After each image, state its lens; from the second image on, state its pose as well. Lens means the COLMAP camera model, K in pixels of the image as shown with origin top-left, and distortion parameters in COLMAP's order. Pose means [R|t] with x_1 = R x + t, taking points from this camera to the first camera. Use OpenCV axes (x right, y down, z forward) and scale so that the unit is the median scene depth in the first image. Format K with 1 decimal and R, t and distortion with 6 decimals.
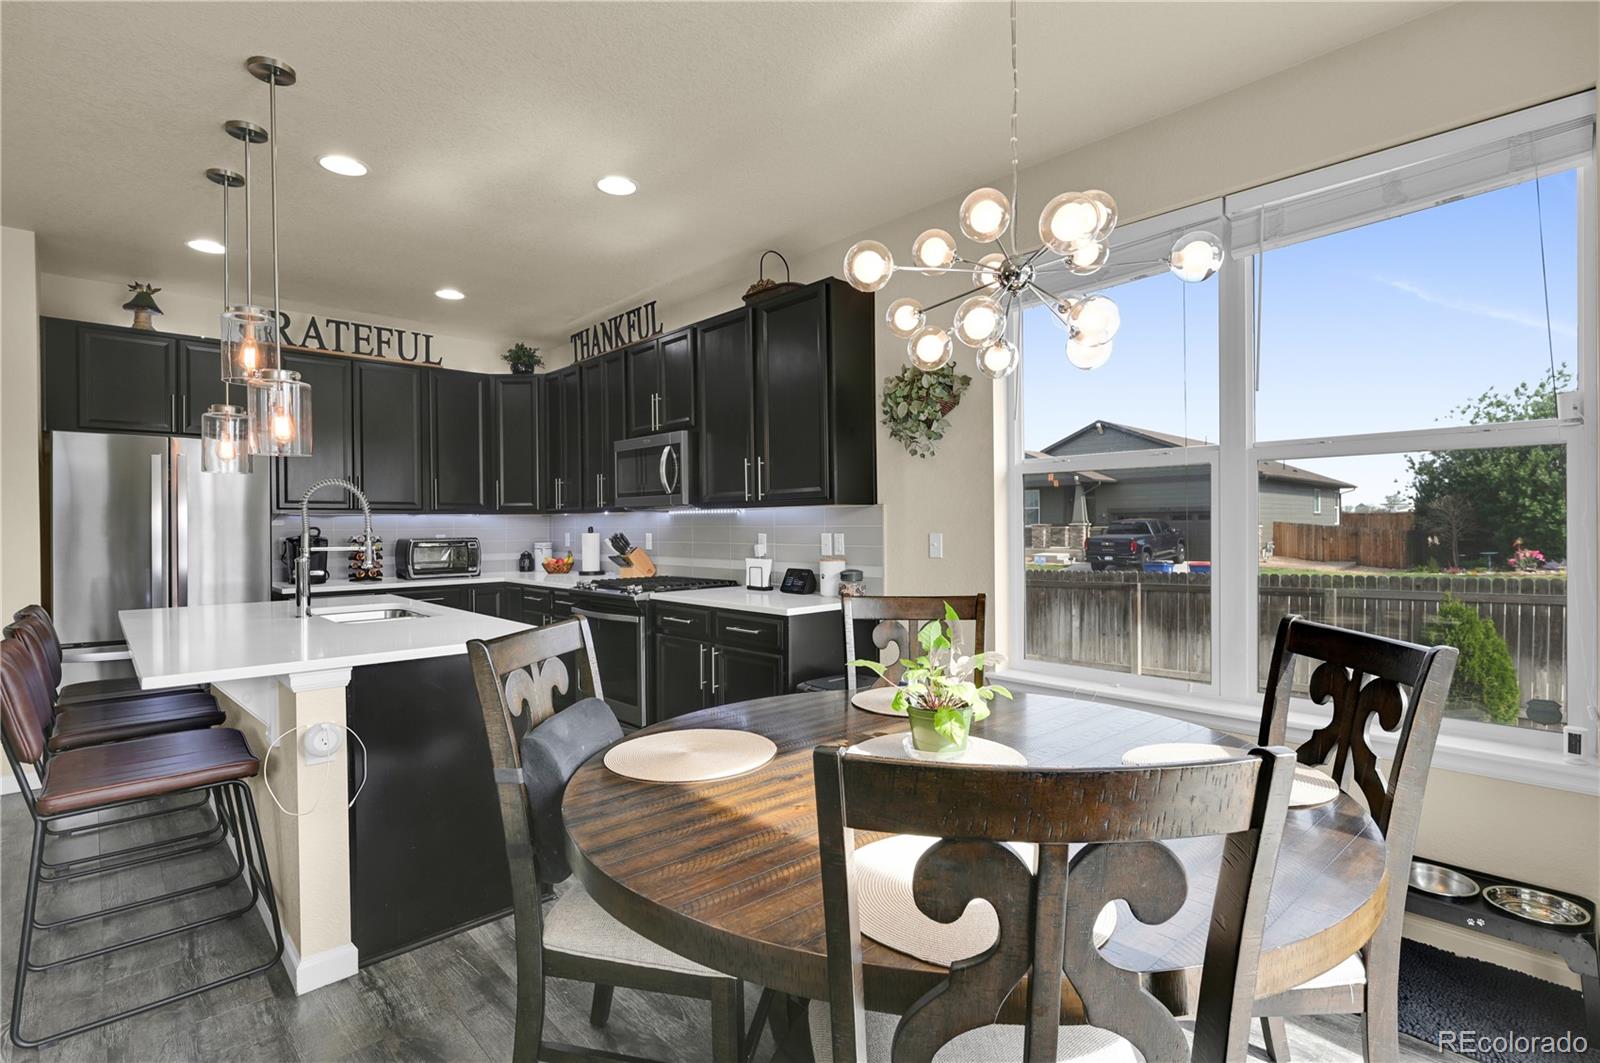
lens RADIAL K [[758.6, 0, 811.3], [0, 758.6, 528.7], [0, 0, 1]] dist [-0.002177, 0.001017]
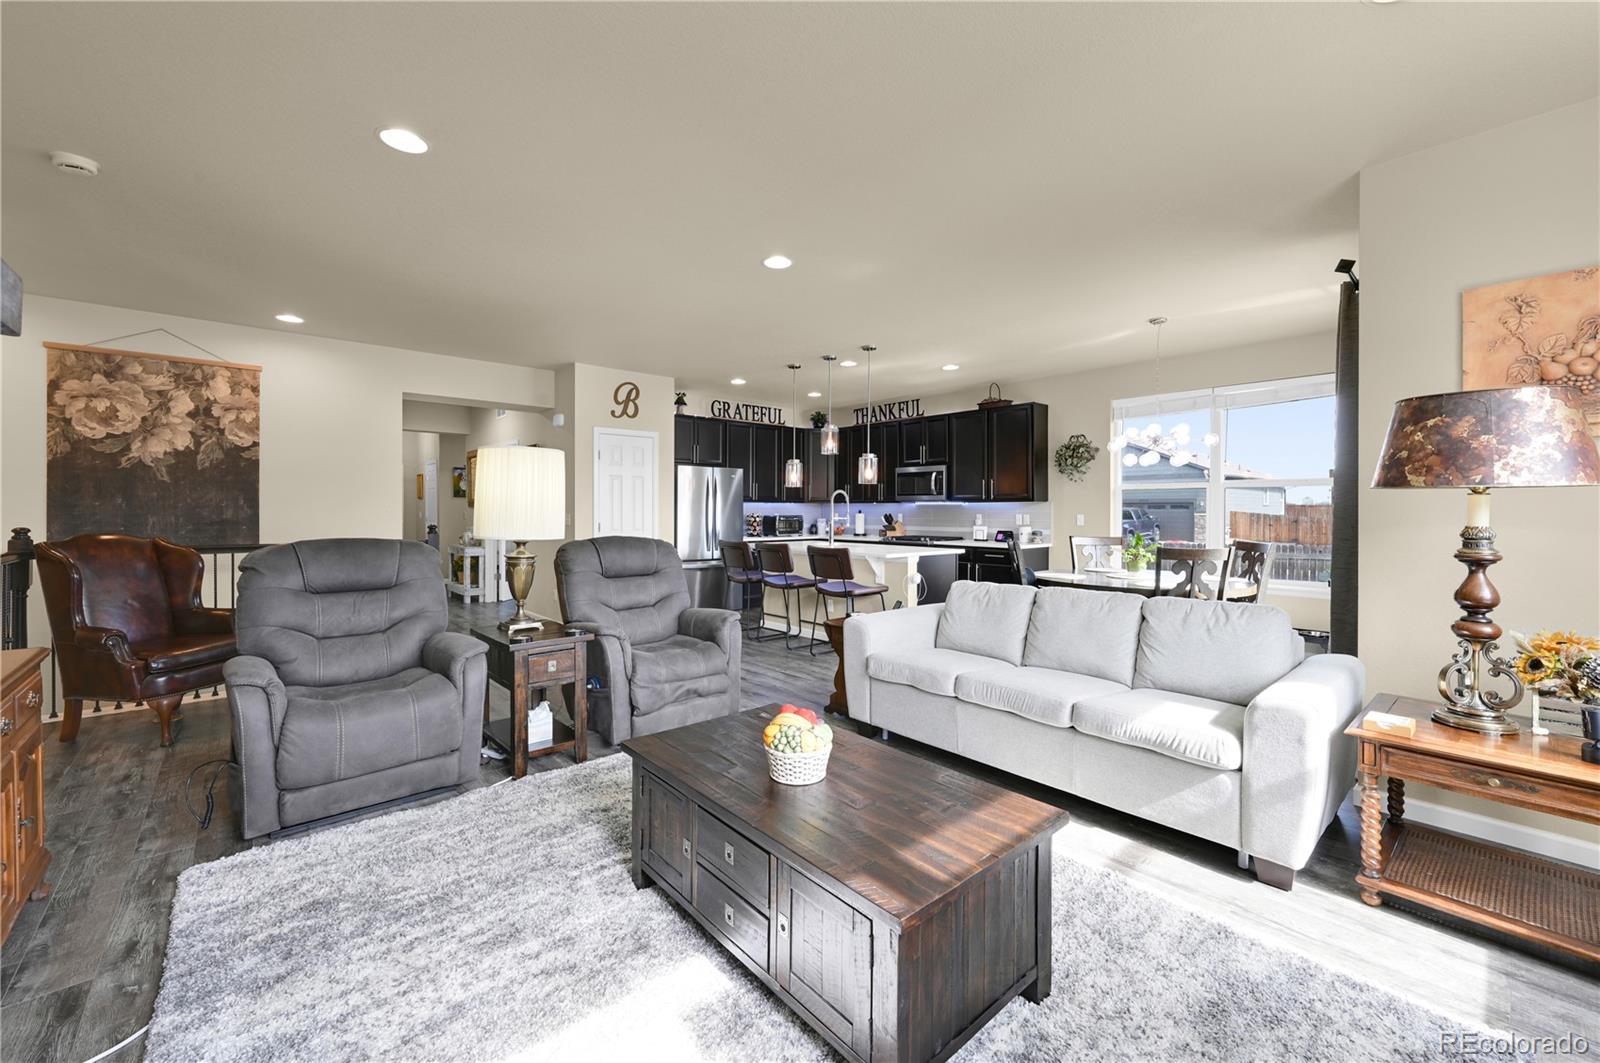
lens RADIAL K [[646.1, 0, 803.0], [0, 646.1, 516.5], [0, 0, 1]] dist [0.000743, -0.000329]
pose [[0.999302, 0.009499, -0.036118, -0.426572], [-0.009328, 0.999945, 0.004895, 0.007236], [0.036163, -0.004555, 0.999336, -0.695013]]
